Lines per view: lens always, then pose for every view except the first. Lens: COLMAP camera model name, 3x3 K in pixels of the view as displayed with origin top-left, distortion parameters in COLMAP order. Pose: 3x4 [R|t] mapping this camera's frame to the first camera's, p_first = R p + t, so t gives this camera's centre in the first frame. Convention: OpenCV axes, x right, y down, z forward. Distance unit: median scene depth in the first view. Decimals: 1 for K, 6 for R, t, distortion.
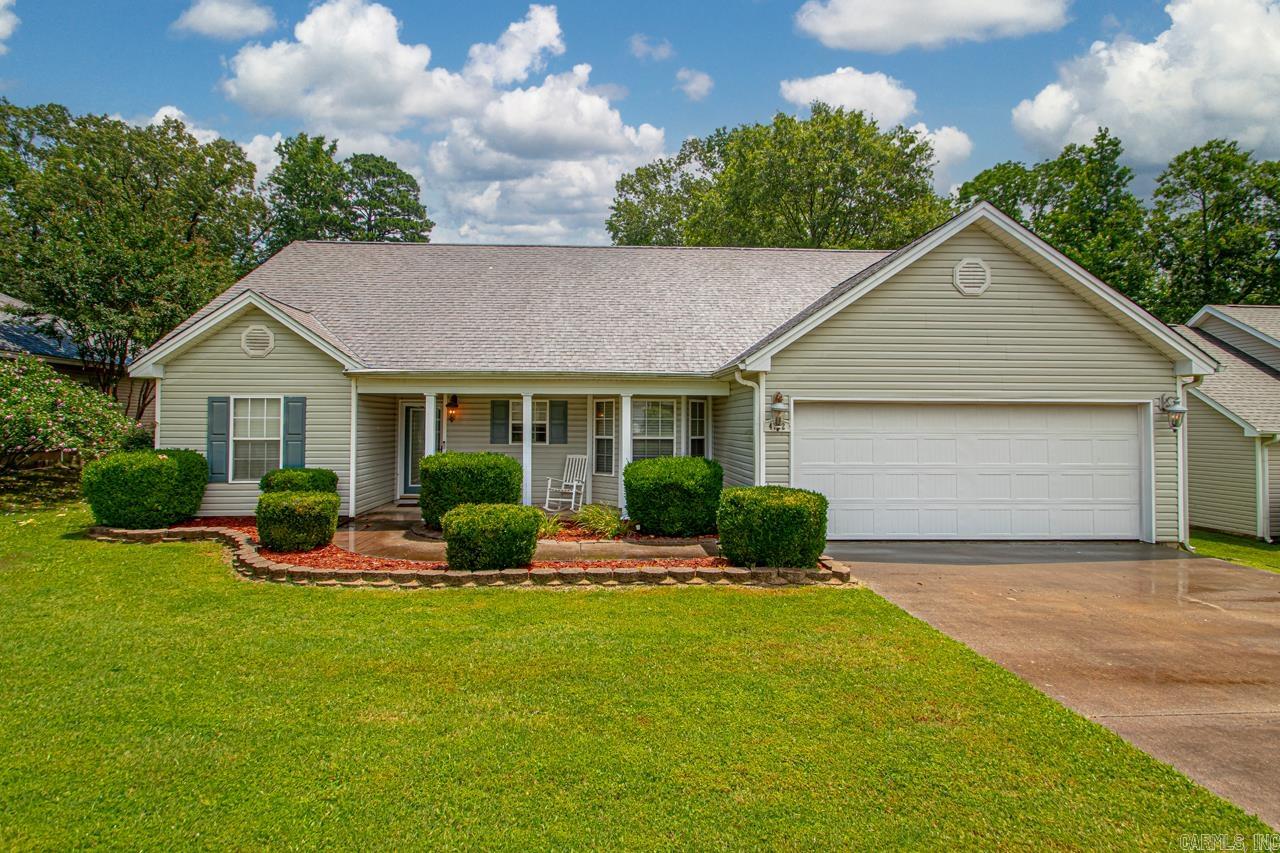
lens RADIAL K [[635.6, 0, 640.0], [0, 635.6, 426.5], [0, 0, 1]] dist [0.005628, -0.009032]
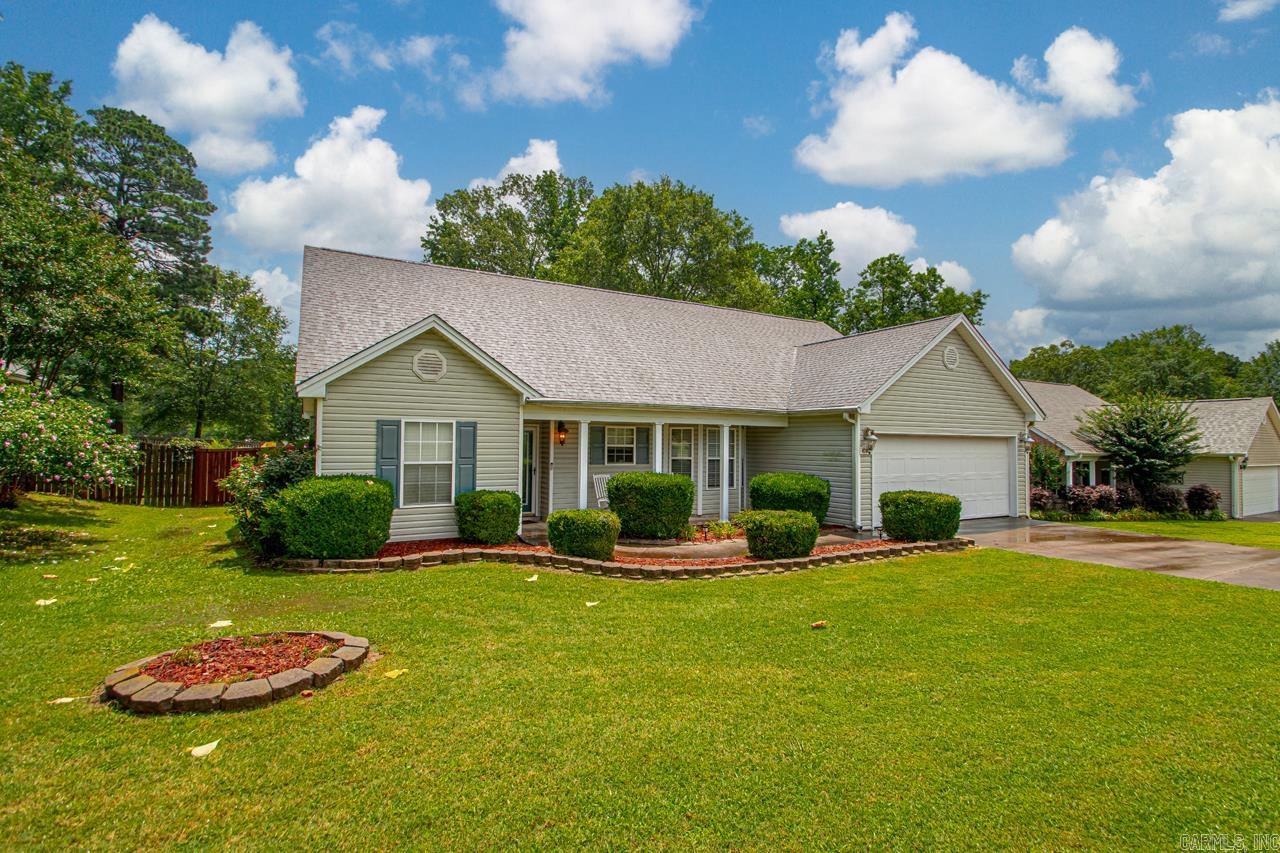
lens RADIAL K [[607.8, 0, 657.4], [0, 607.8, 442.7], [0, 0, 1]] dist [0.000503, -0.000673]
pose [[0.885718, 0.005038, 0.464196, -0.726916], [-0.004163, 0.999987, -0.002910, -0.010871], [-0.464205, 0.000645, 0.885728, -0.016672]]
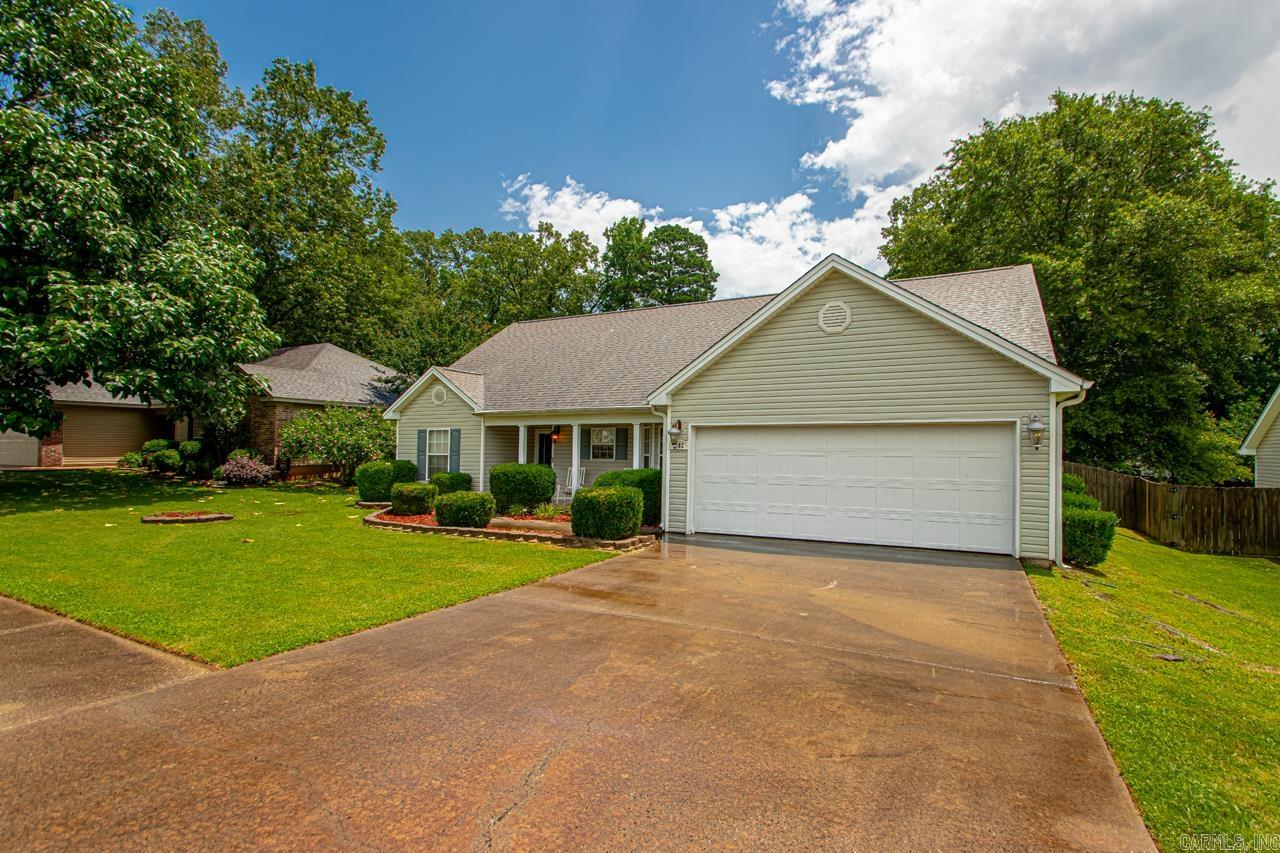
lens RADIAL K [[607.8, 0, 657.4], [0, 607.8, 442.7], [0, 0, 1]] dist [0.000503, -0.000673]
pose [[0.878074, -0.005425, -0.478495, 0.656183], [-0.001339, 0.999904, -0.013794, 0.009772], [0.478524, 0.012753, 0.877982, -0.117804]]
